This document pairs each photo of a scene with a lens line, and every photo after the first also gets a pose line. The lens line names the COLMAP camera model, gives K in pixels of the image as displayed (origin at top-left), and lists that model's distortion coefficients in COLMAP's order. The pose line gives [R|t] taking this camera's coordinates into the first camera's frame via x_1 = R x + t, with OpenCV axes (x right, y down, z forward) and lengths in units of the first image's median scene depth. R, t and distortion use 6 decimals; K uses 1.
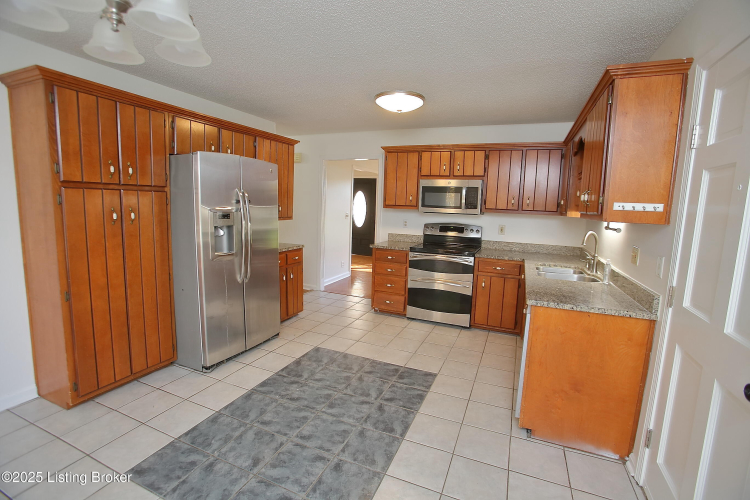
lens RADIAL K [[343.8, 0, 376.3], [0, 343.8, 246.6], [0, 0, 1]] dist [-0.069820, 0.025530]
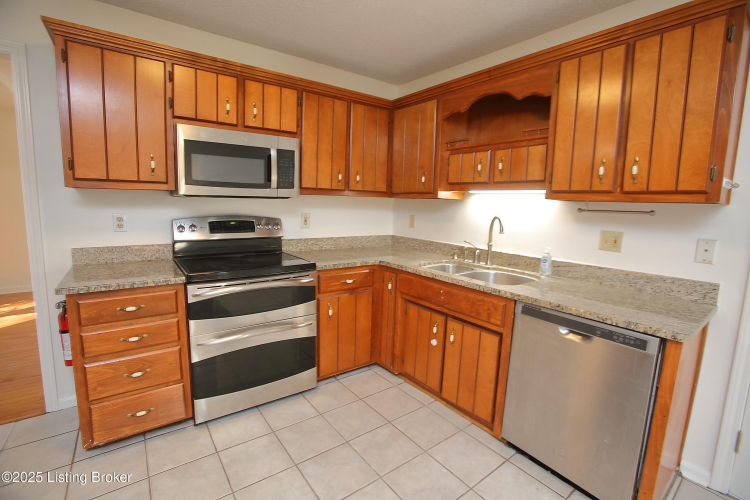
lens RADIAL K [[343.8, 0, 376.3], [0, 343.8, 246.6], [0, 0, 1]] dist [-0.069820, 0.025530]
pose [[0.494109, -0.130793, 0.859506, -0.185324], [0.094872, 0.990827, 0.096237, -0.065289], [-0.864208, 0.033991, 0.501985, 0.702547]]
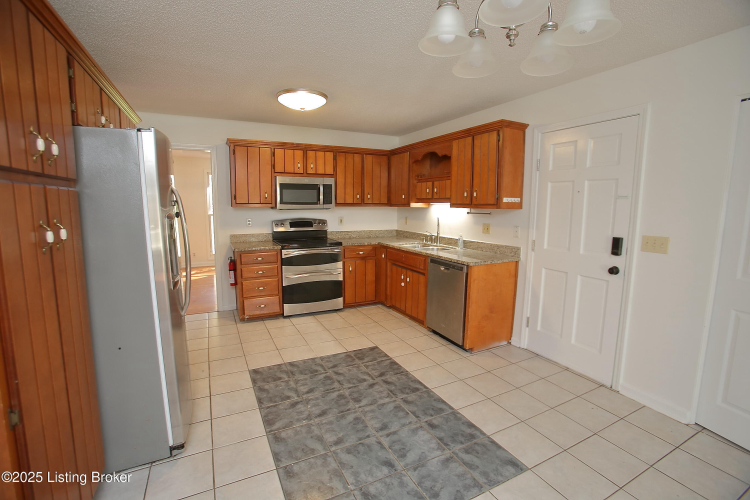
lens RADIAL K [[343.8, 0, 376.3], [0, 343.8, 246.6], [0, 0, 1]] dist [-0.069820, 0.025530]
pose [[0.641960, -0.124490, 0.756564, -0.581614], [0.110461, 0.991454, 0.069412, -0.040145], [-0.758739, 0.039011, 0.650225, 0.191879]]
